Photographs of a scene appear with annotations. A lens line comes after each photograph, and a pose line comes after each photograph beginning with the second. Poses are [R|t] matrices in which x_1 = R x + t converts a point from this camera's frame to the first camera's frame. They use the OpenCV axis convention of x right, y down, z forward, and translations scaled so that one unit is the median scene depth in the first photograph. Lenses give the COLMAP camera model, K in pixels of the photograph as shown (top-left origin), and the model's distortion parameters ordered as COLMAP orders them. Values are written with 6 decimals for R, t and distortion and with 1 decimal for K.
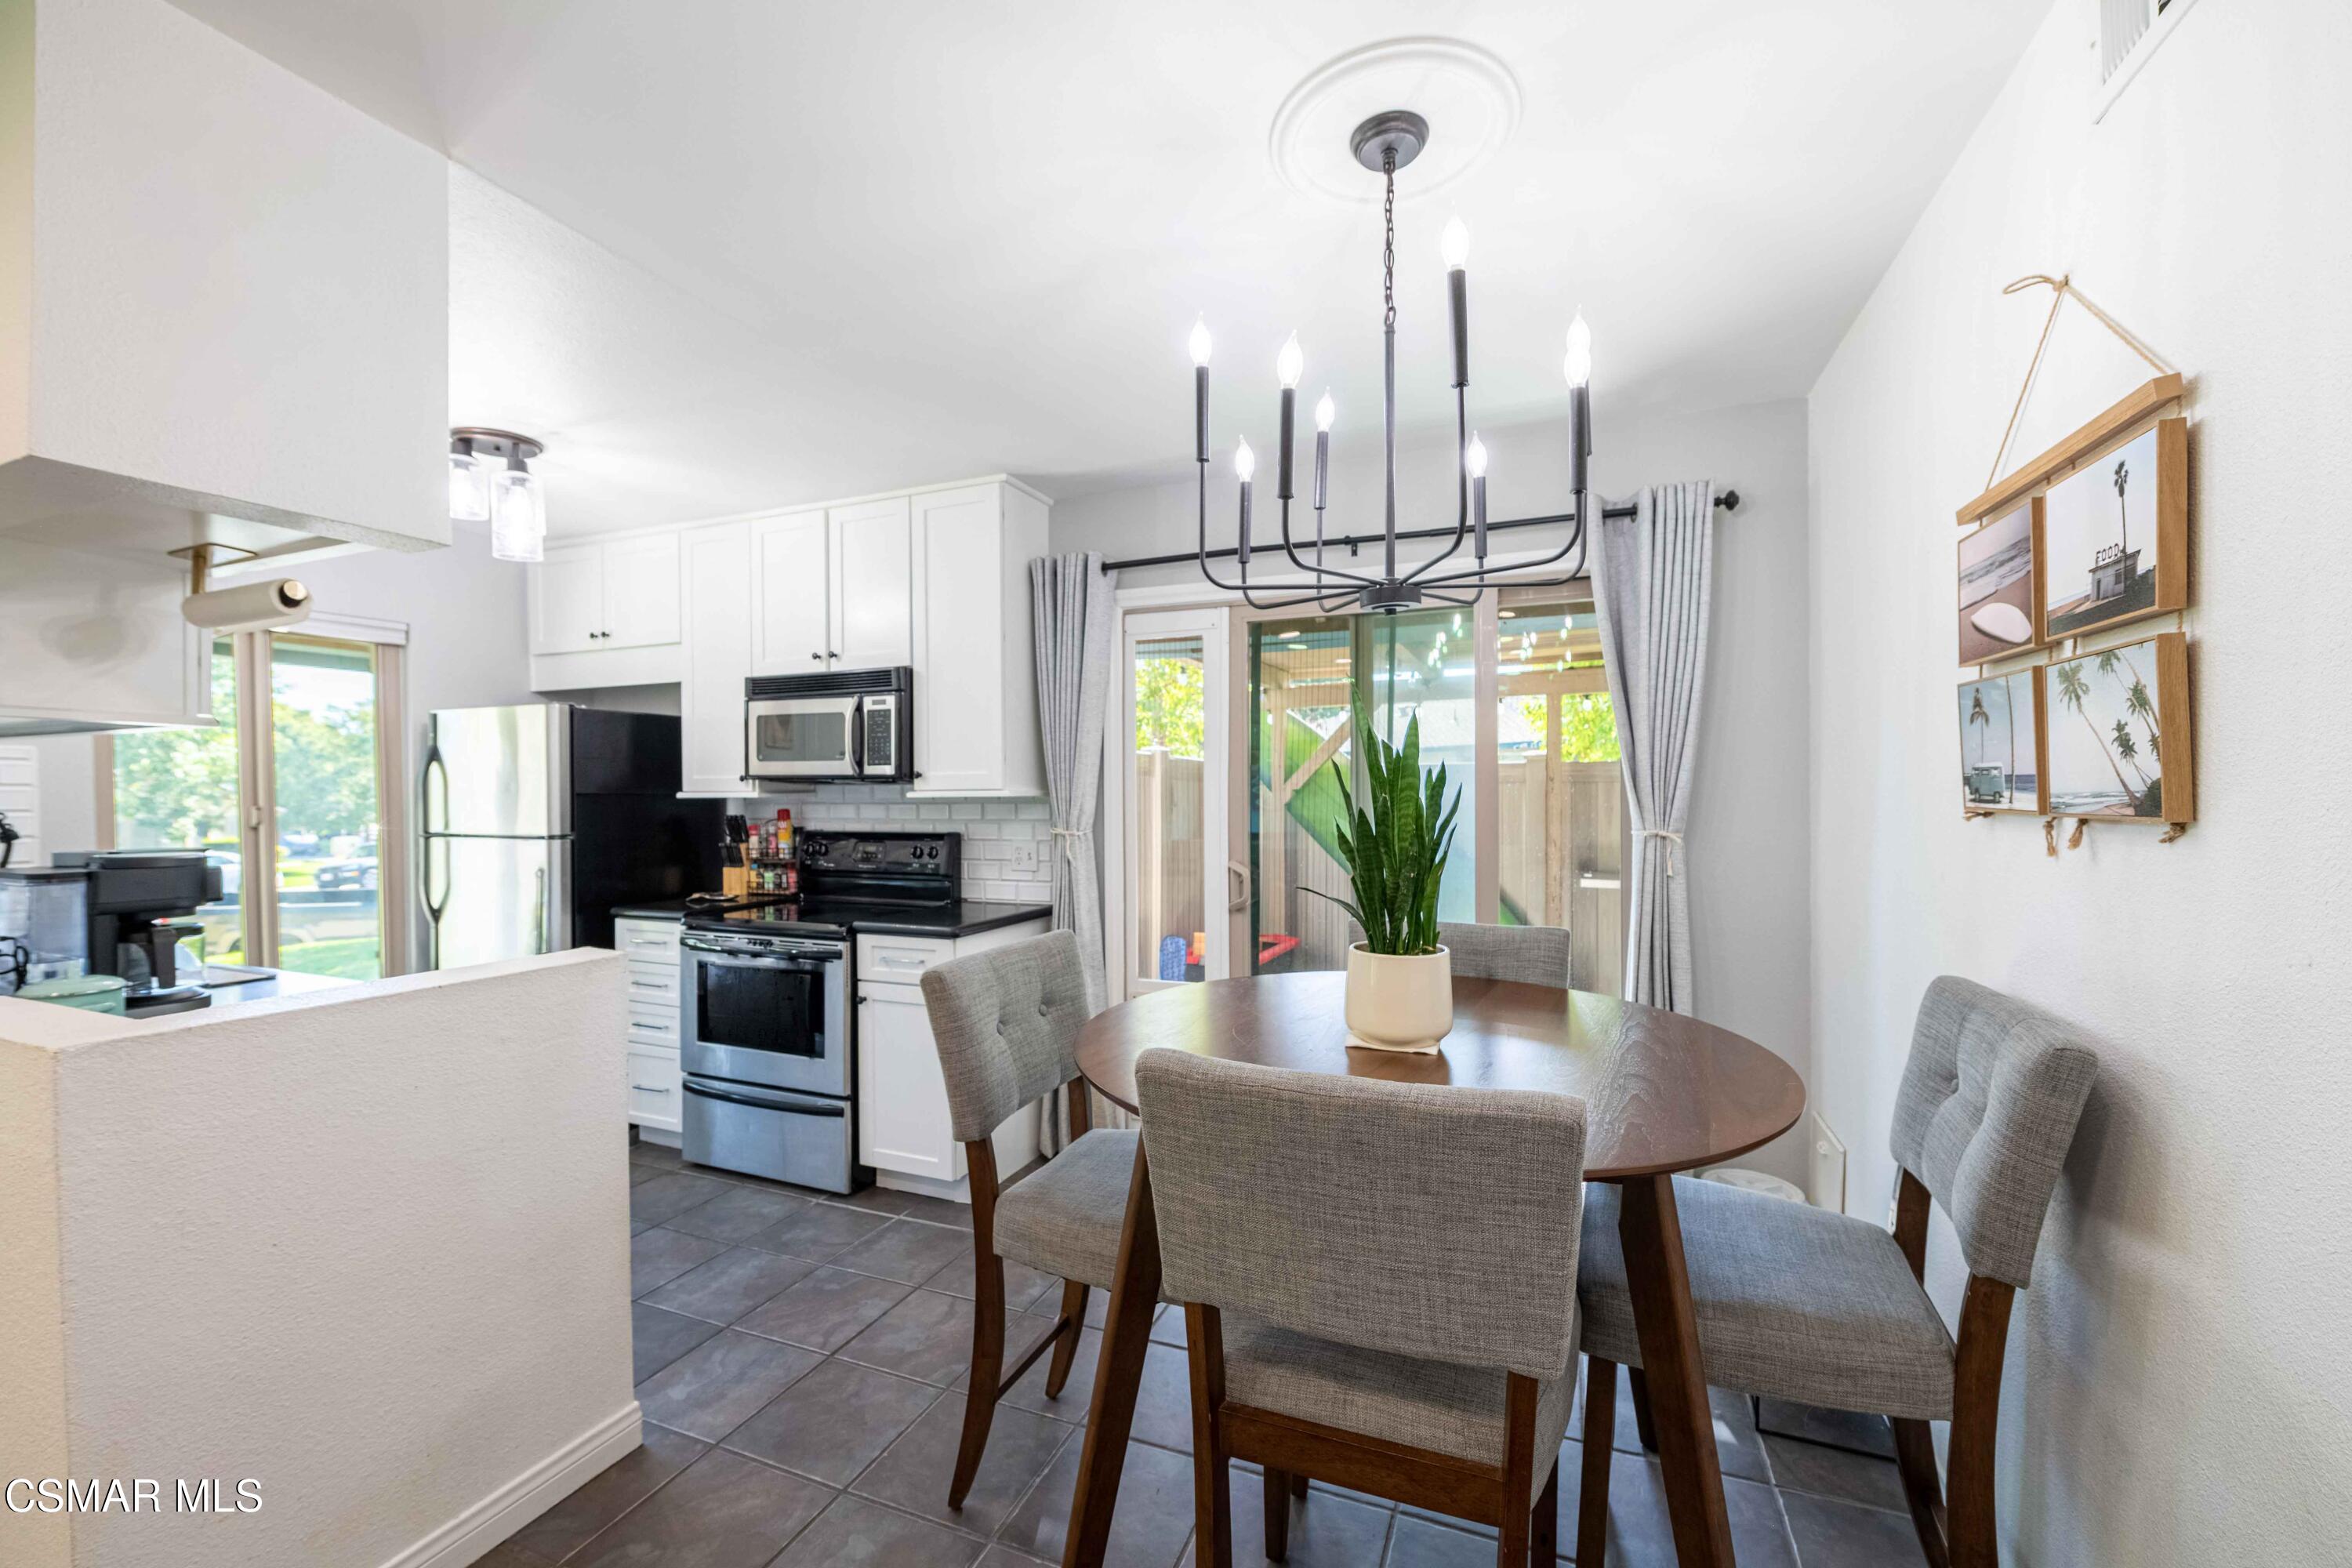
lens RADIAL K [[941.5, 0, 1172.5], [0, 941.5, 794.2], [0, 0, 1]] dist [-0.000609, -0.000216]
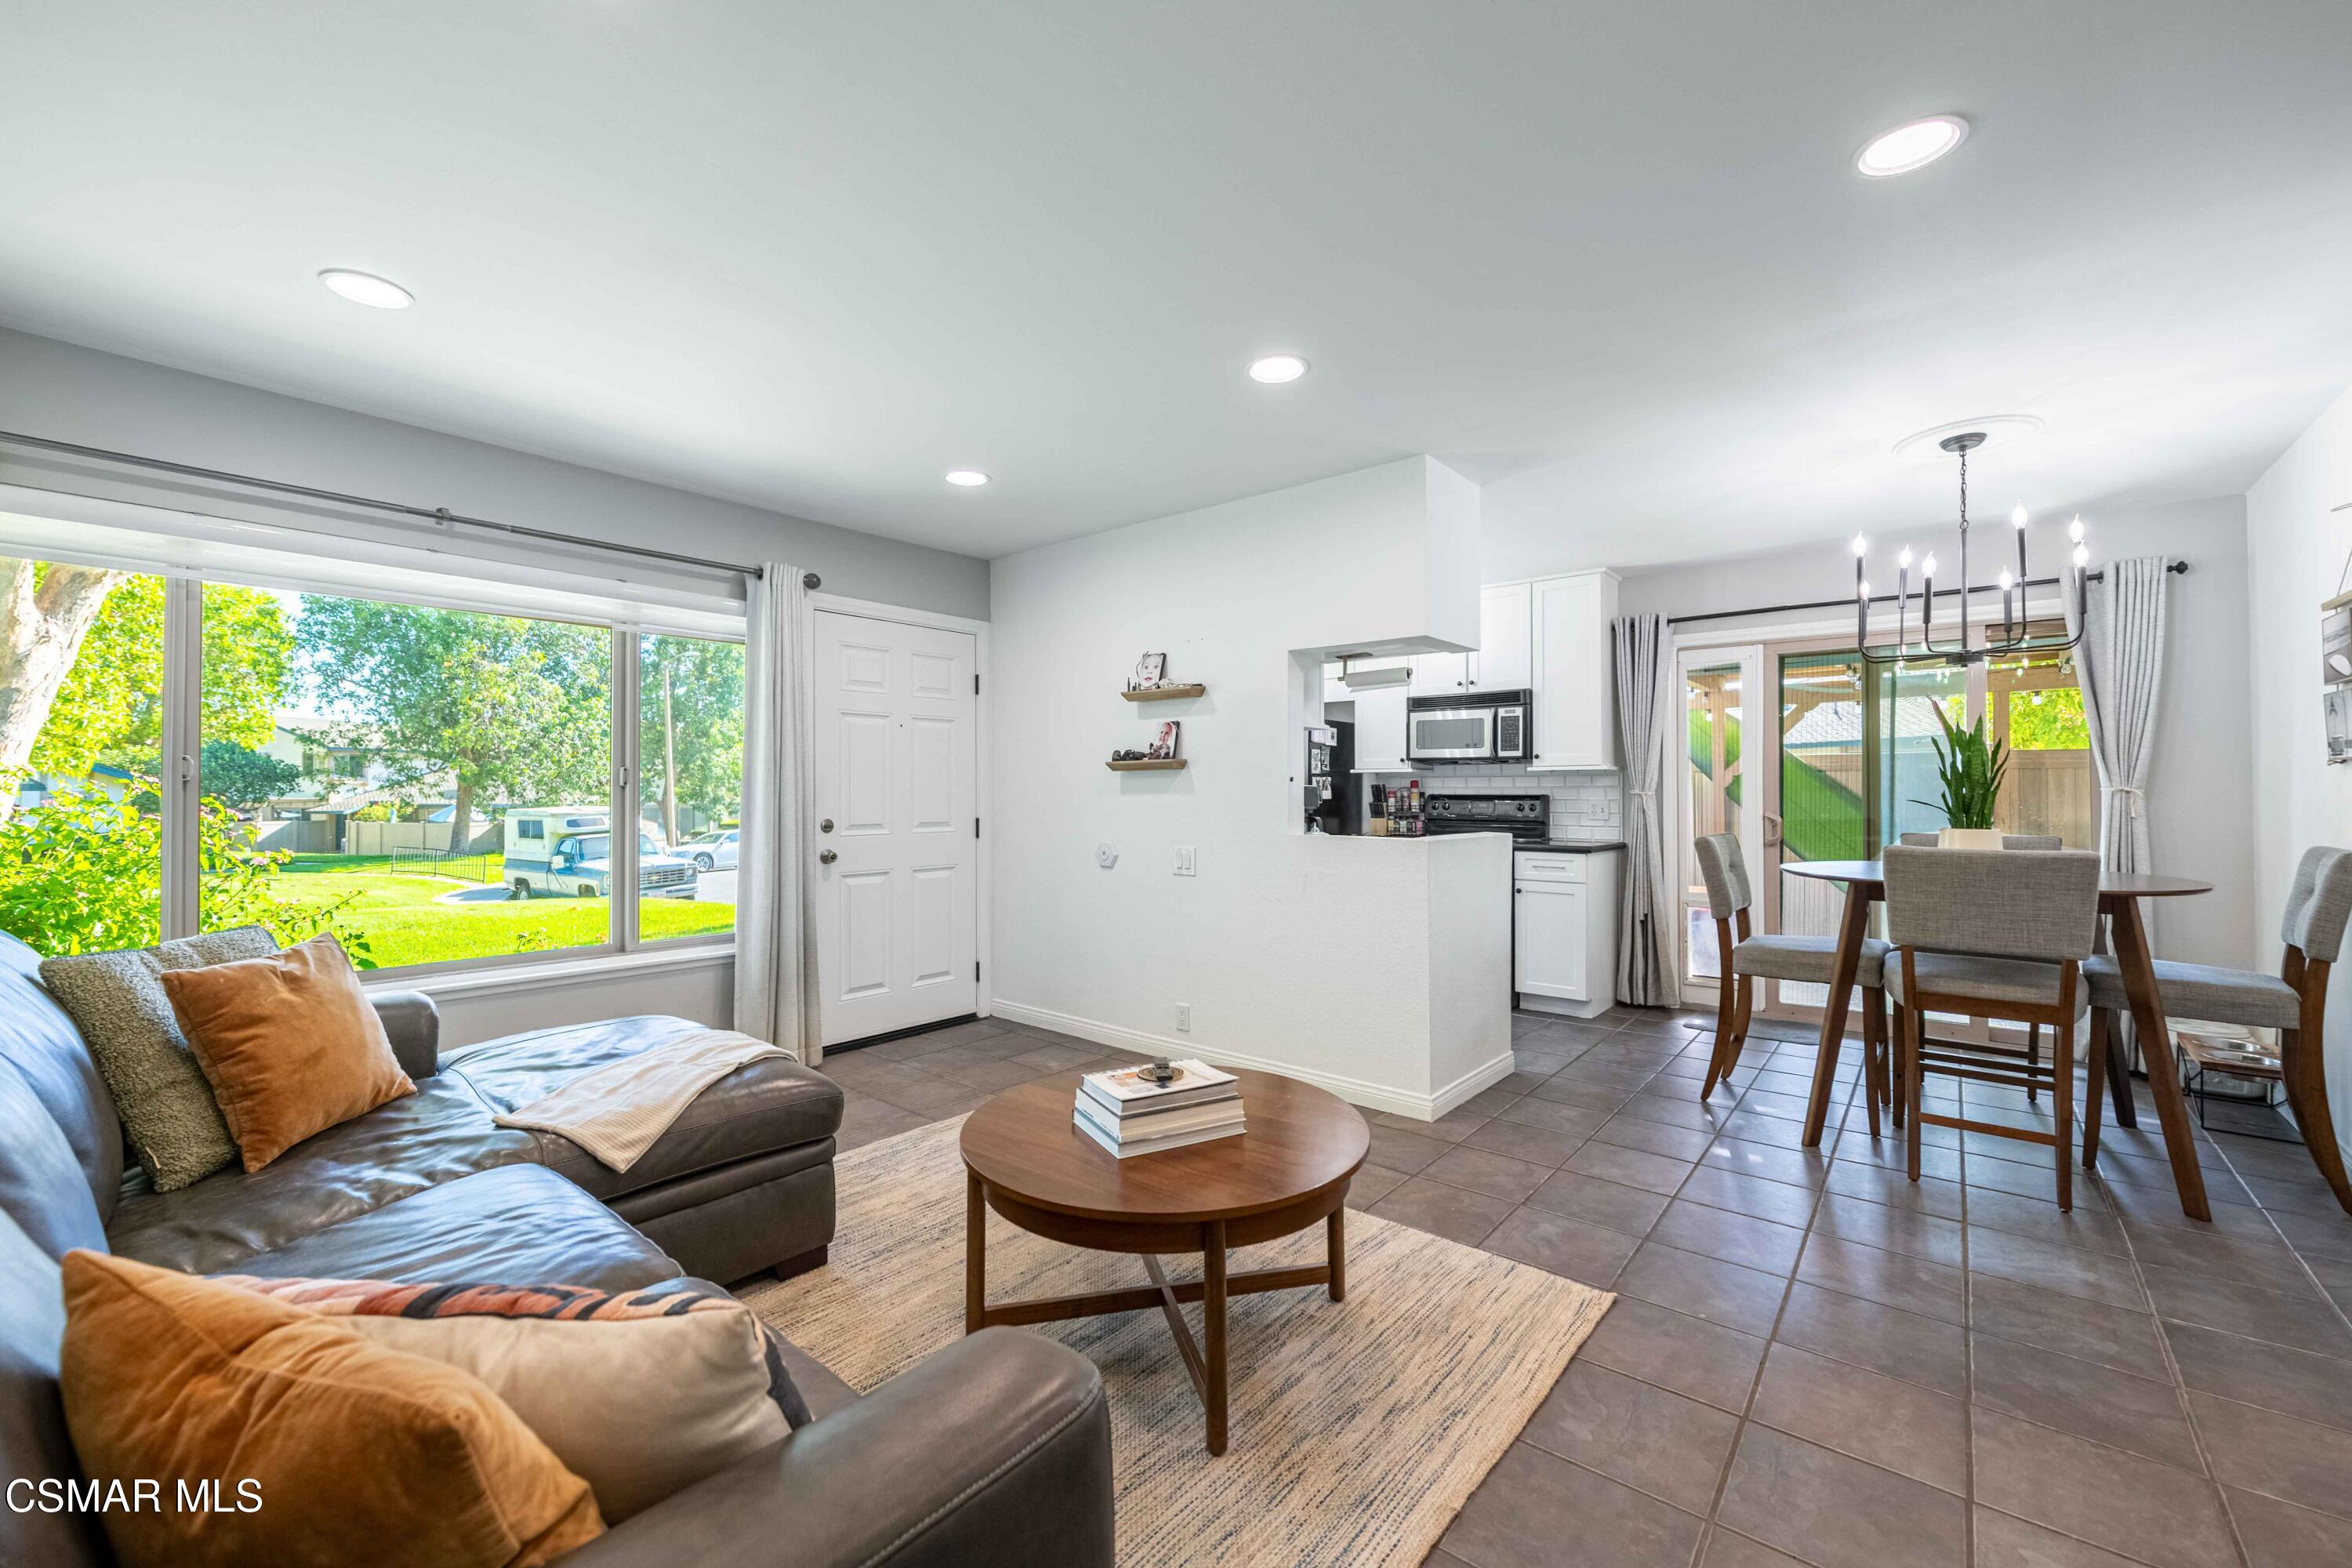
lens RADIAL K [[933.2, 0, 1180.3], [0, 933.2, 775.2], [0, 0, 1]] dist [-0.000841, -0.000411]
pose [[0.953682, 0.001450, -0.300812, -0.359135], [-0.007757, 0.999774, -0.019773, 0.045507], [0.300715, 0.021191, 0.953479, -0.663340]]
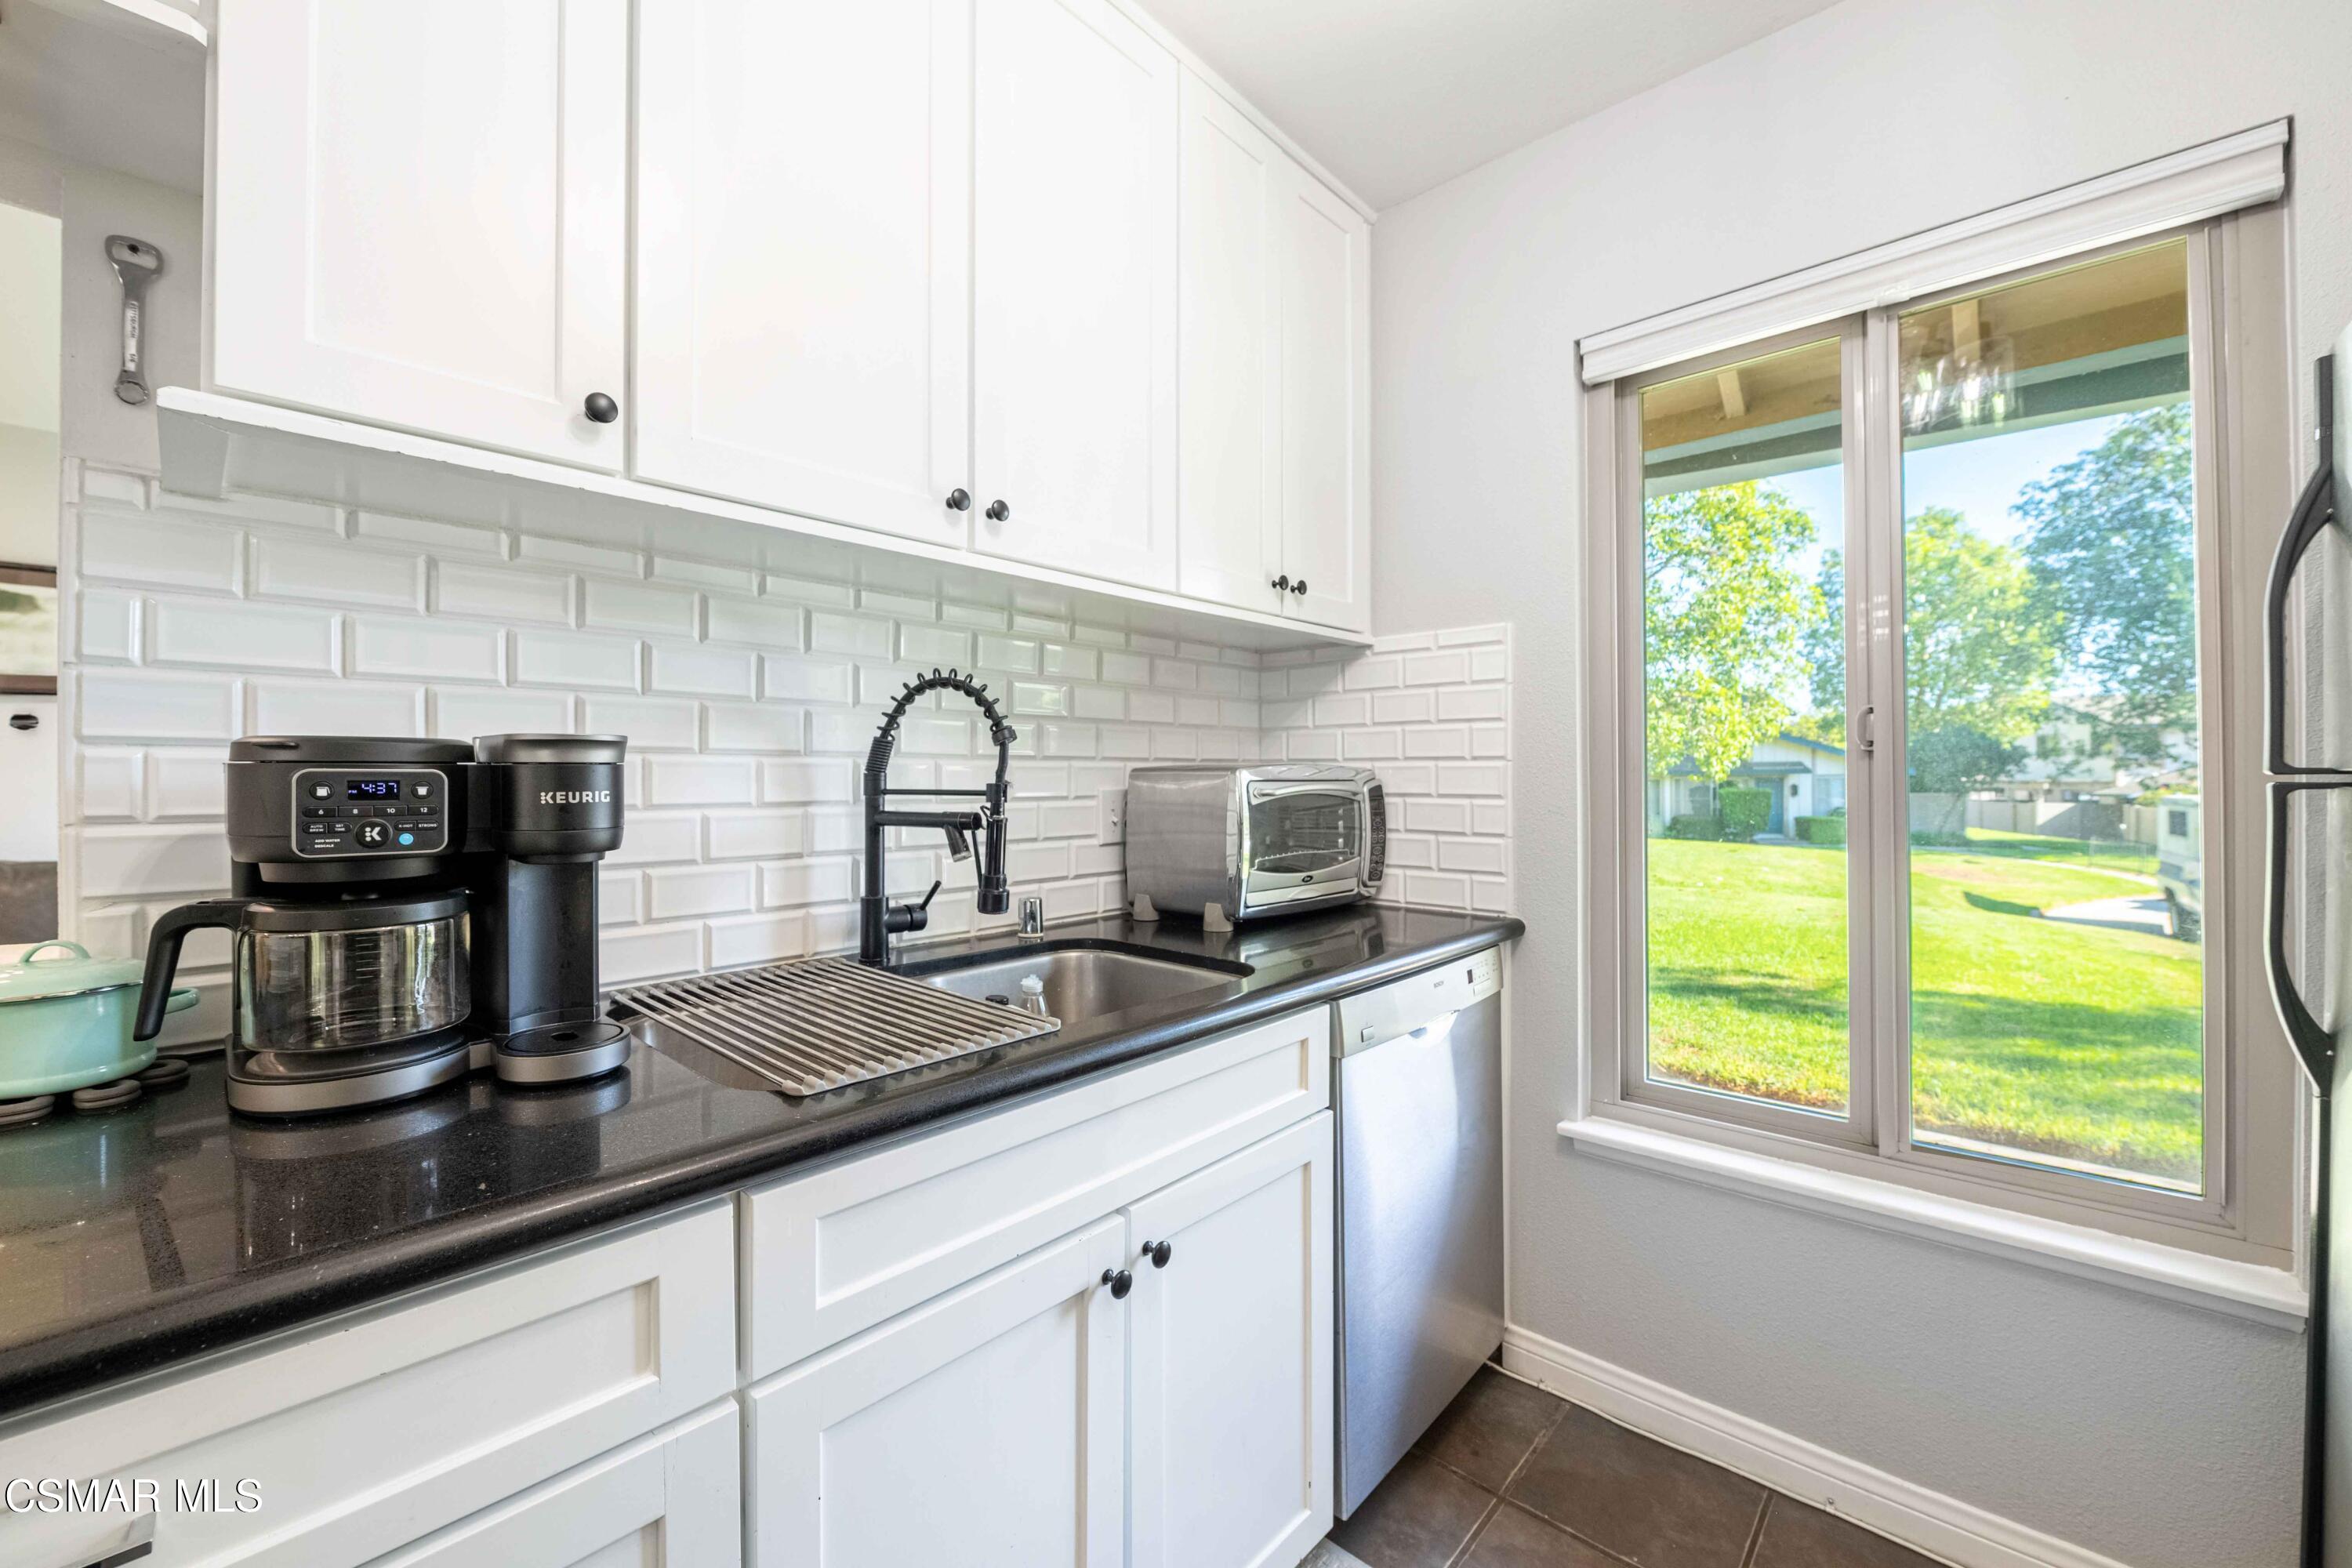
lens RADIAL K [[928.2, 0, 1169.9], [0, 928.2, 775.9], [0, 0, 1]] dist [-0.008967, -0.000357]
pose [[-0.337834, 0.006634, -0.941182, -0.424989], [0.002911, 0.999978, 0.006004, 0.042545], [0.941201, -0.000712, -0.337846, 0.810472]]
